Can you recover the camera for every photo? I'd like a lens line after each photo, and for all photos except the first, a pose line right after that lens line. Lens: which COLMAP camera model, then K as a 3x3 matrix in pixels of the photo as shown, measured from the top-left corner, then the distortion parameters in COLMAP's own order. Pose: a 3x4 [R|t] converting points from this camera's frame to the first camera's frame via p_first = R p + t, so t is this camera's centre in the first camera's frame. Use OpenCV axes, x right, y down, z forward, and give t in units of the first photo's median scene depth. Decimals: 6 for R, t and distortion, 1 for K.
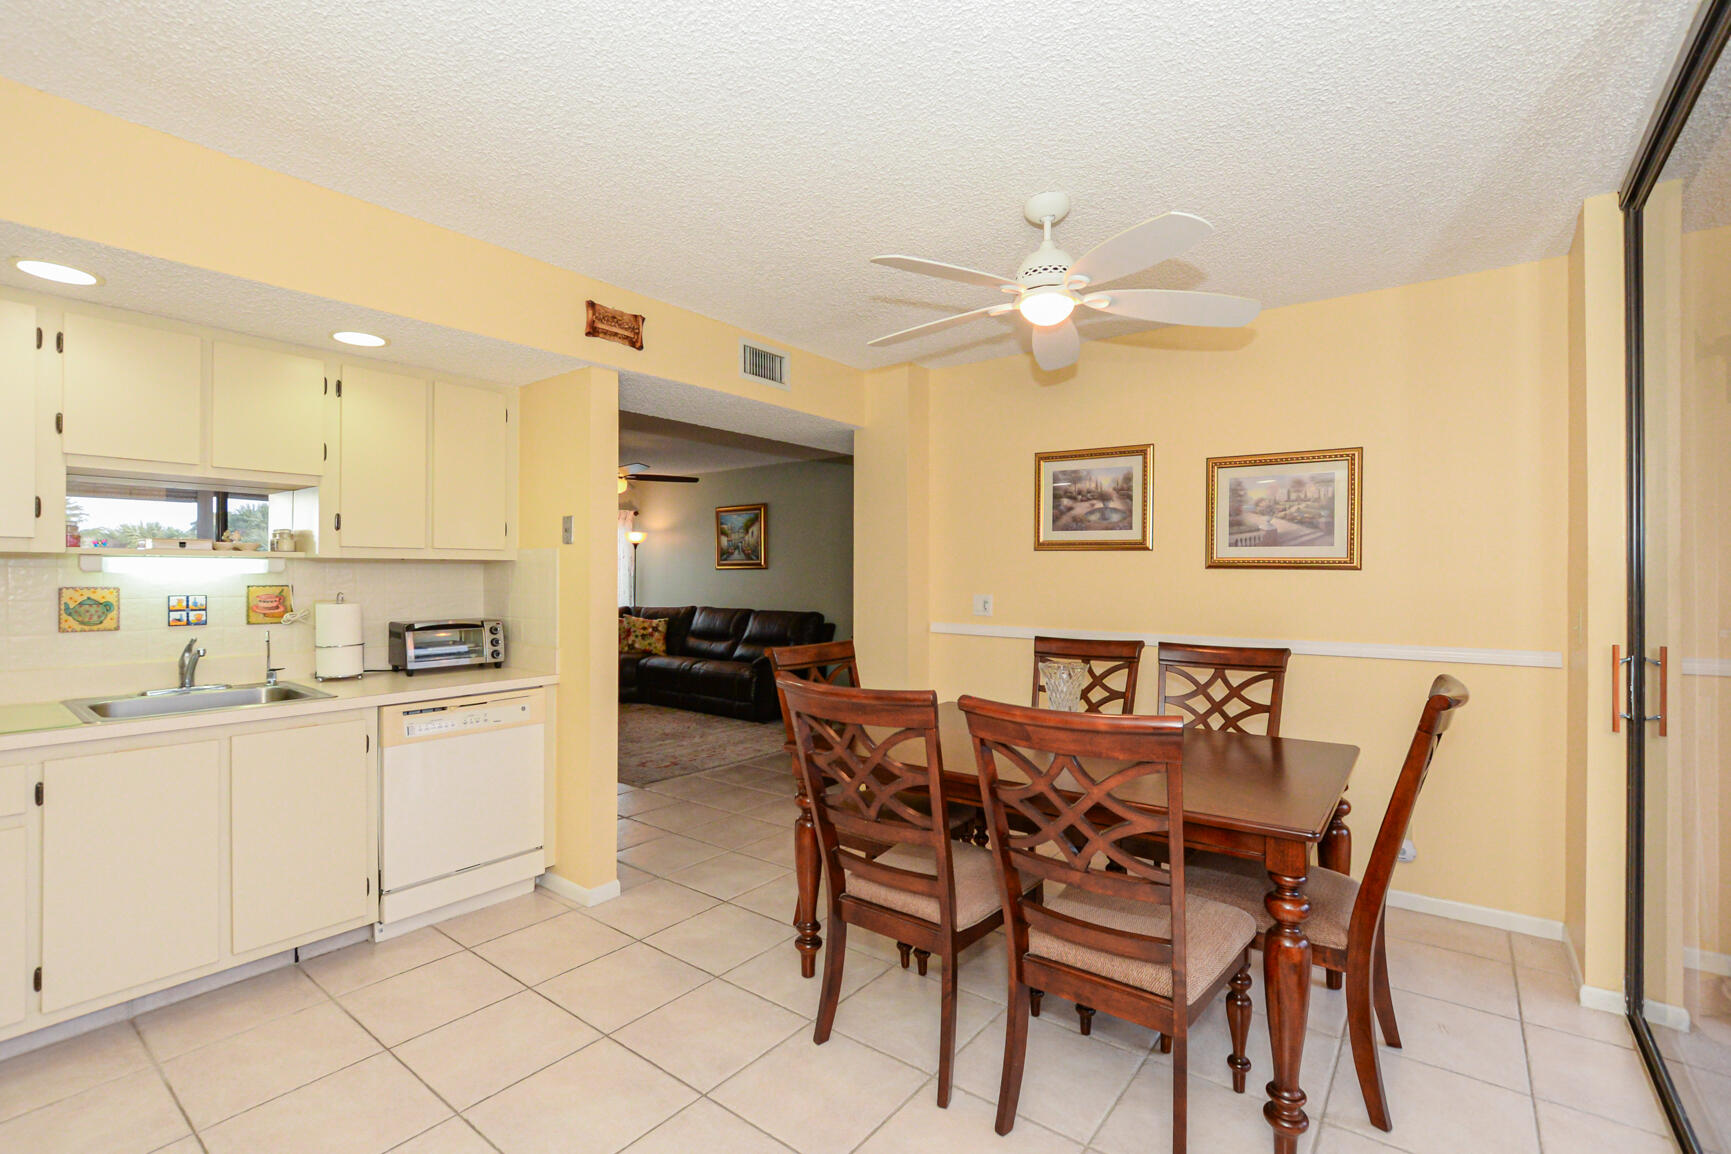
lens RADIAL K [[759.8, 0, 852.2], [0, 759.8, 575.4], [0, 0, 1]] dist [-0.029284, 0.004325]
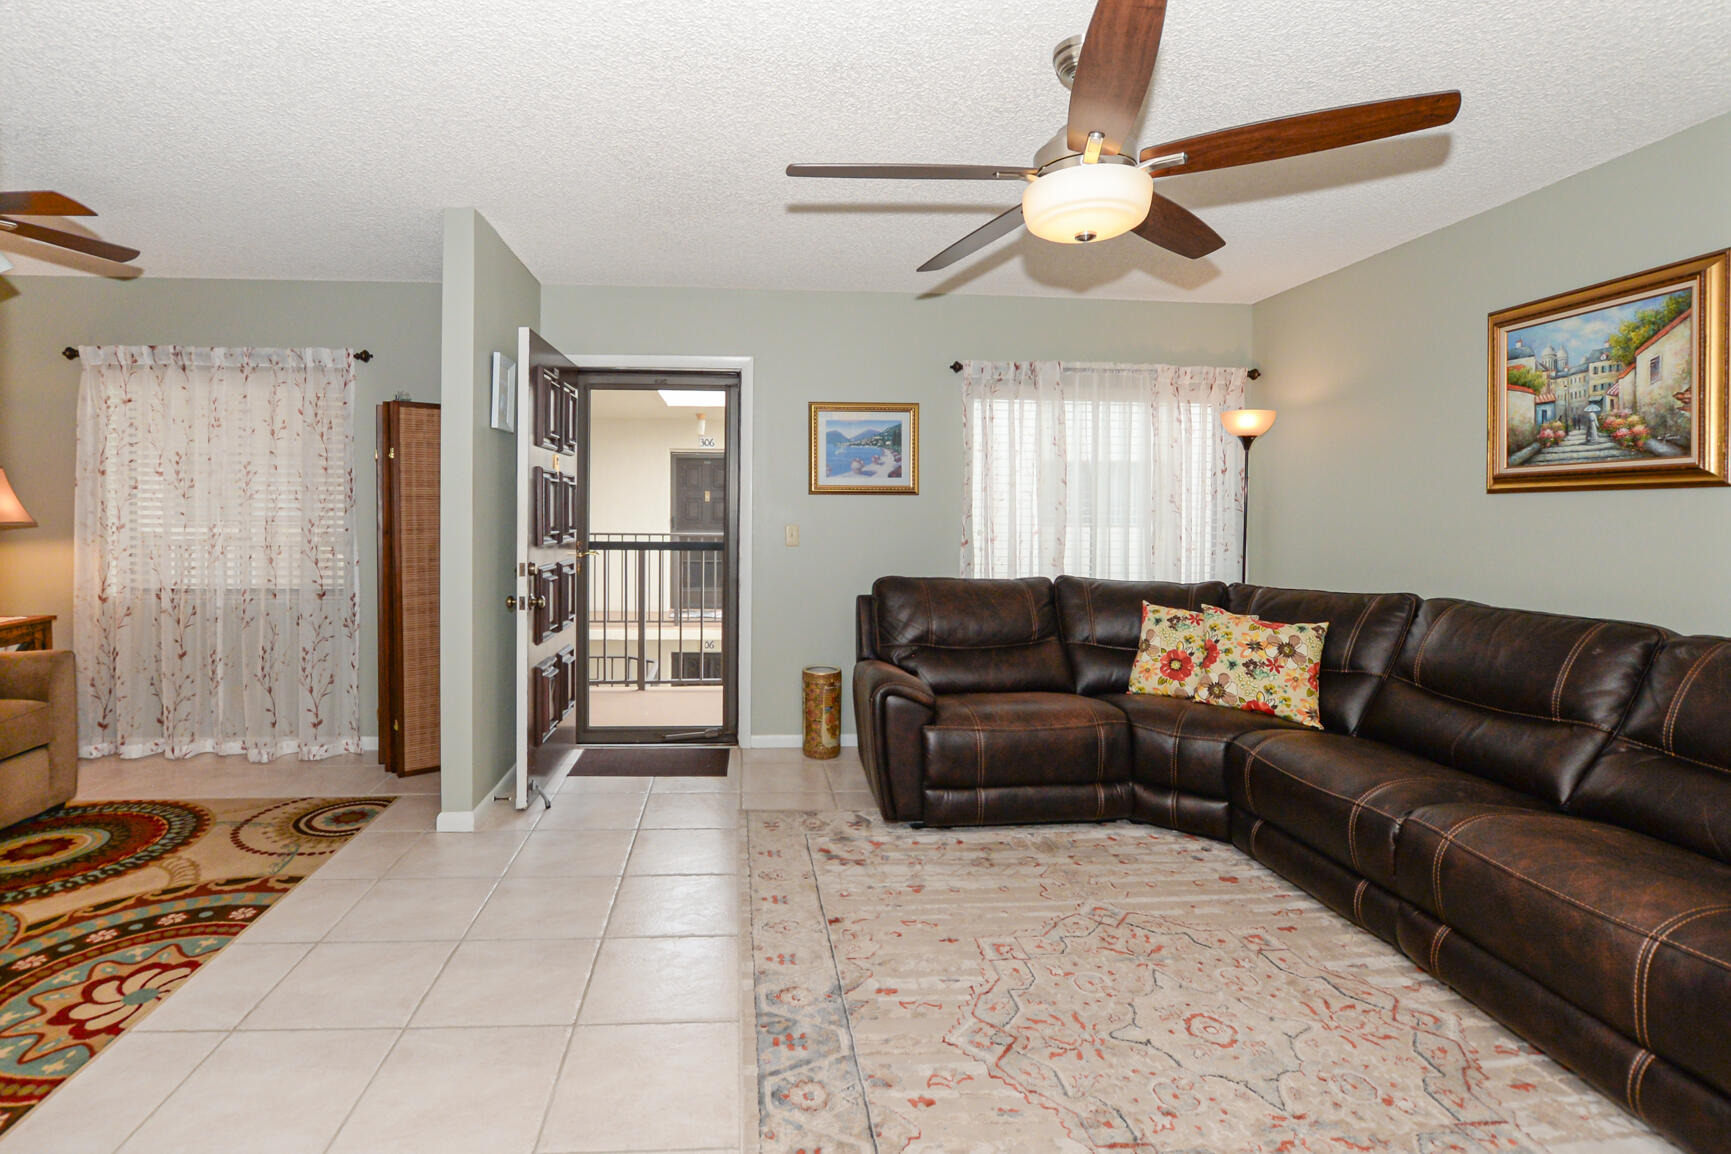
lens RADIAL K [[817.0, 0, 807.9], [0, 817.0, 521.0], [0, 0, 1]] dist [-0.037120, 0.007102]
pose [[0.679032, 0.019670, -0.733845, -0.251150], [-0.012794, 0.999806, 0.014961, 0.007344], [0.733997, -0.000770, 0.679152, 1.078240]]
